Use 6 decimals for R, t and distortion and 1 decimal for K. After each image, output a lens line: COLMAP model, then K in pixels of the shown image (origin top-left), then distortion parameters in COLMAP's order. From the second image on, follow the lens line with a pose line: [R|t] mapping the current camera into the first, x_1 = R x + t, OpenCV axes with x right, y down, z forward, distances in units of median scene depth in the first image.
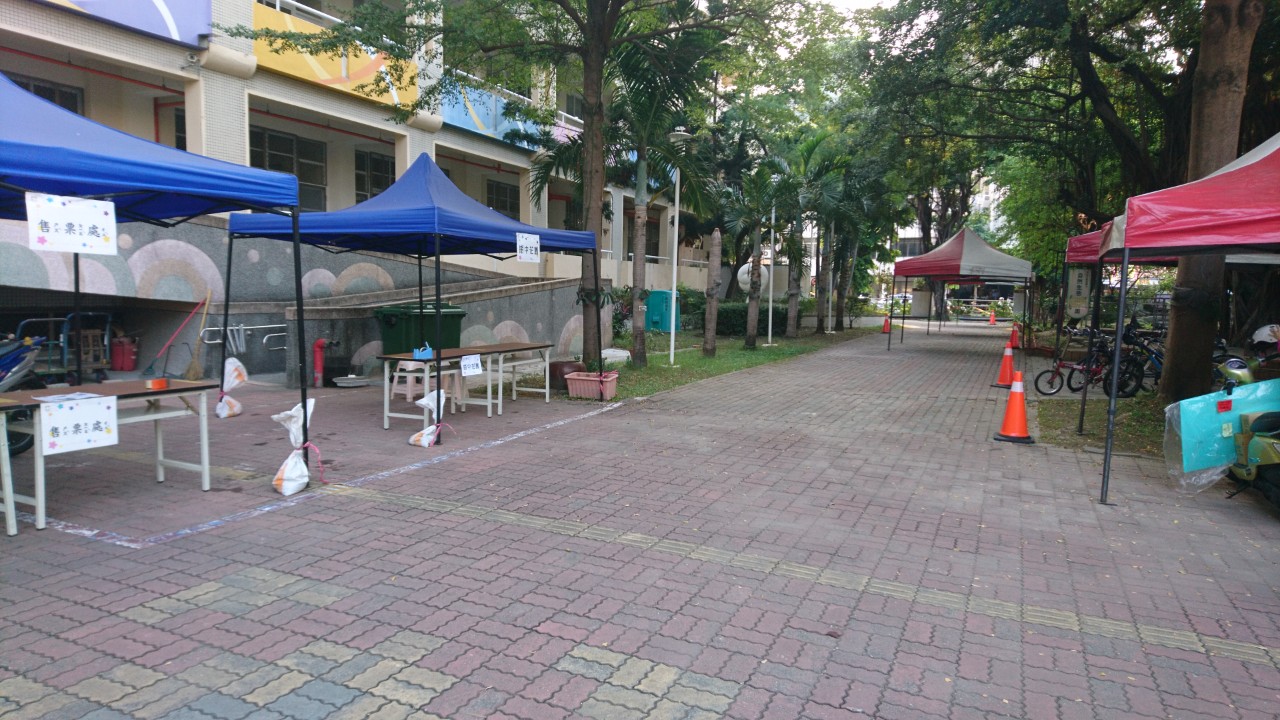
lens RADIAL K [[791.6, 0, 640.0], [0, 791.6, 360.0], [0, 0, 1]] dist [0.020409, -0.001196]
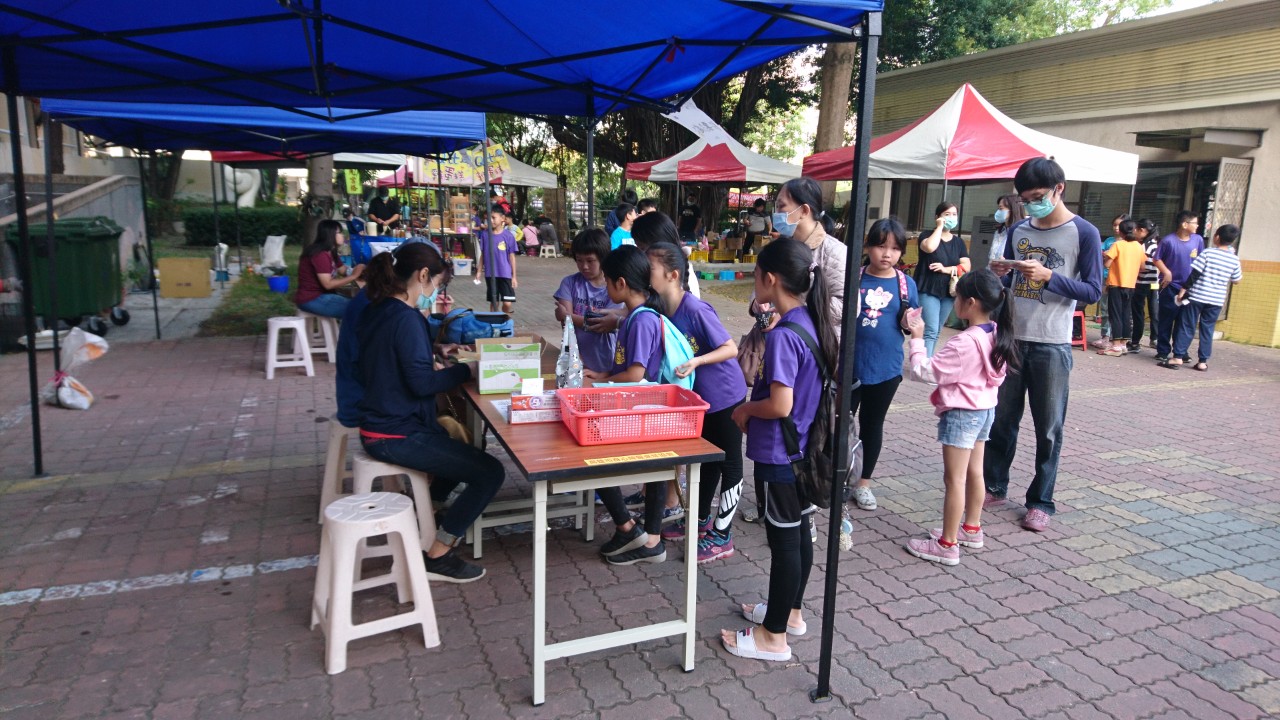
lens RADIAL K [[791.6, 0, 640.0], [0, 791.6, 360.0], [0, 0, 1]] dist [0.020409, -0.001196]
pose [[0.678275, -0.155159, 0.718240, -0.509214], [0.059707, 0.985858, 0.156586, -0.035488], [-0.732378, -0.063324, 0.677947, 0.171395]]
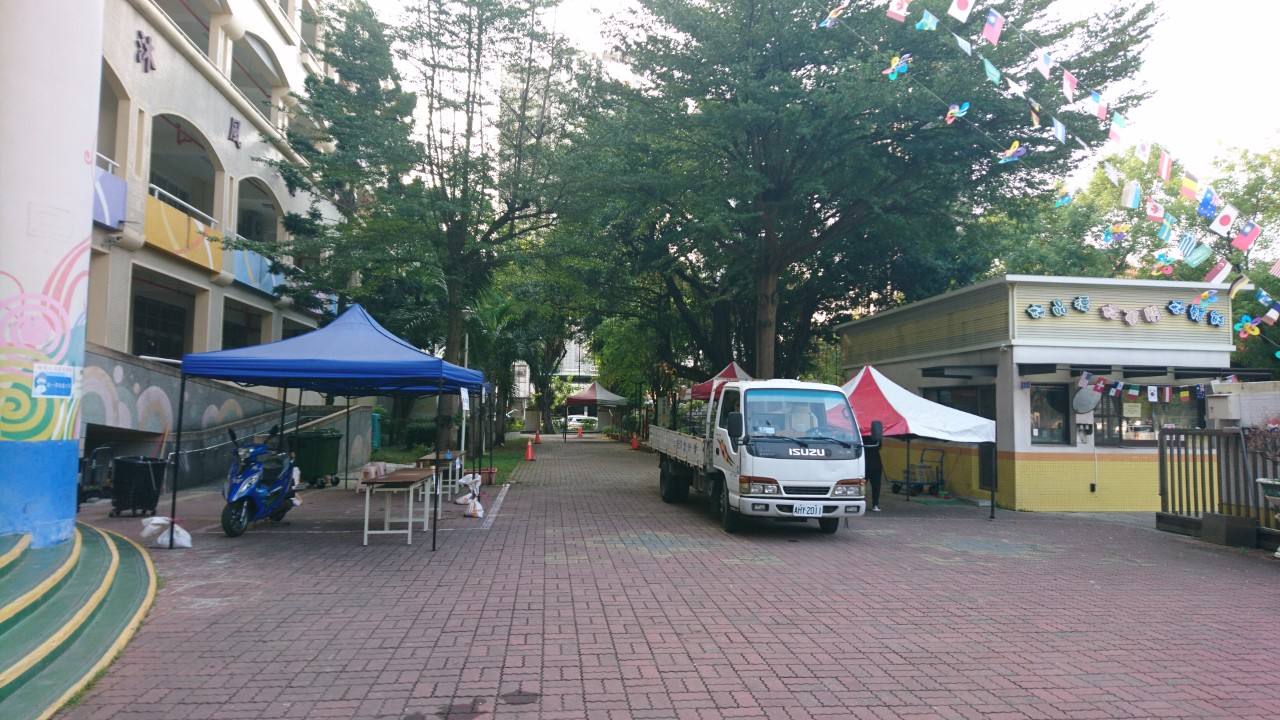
lens RADIAL K [[791.6, 0, 640.0], [0, 791.6, 360.0], [0, 0, 1]] dist [0.020409, -0.001196]
pose [[0.843523, 0.020842, 0.536689, -0.586160], [0.057427, 0.990019, -0.128706, 0.021347], [-0.534014, 0.139387, 0.833906, -0.506715]]
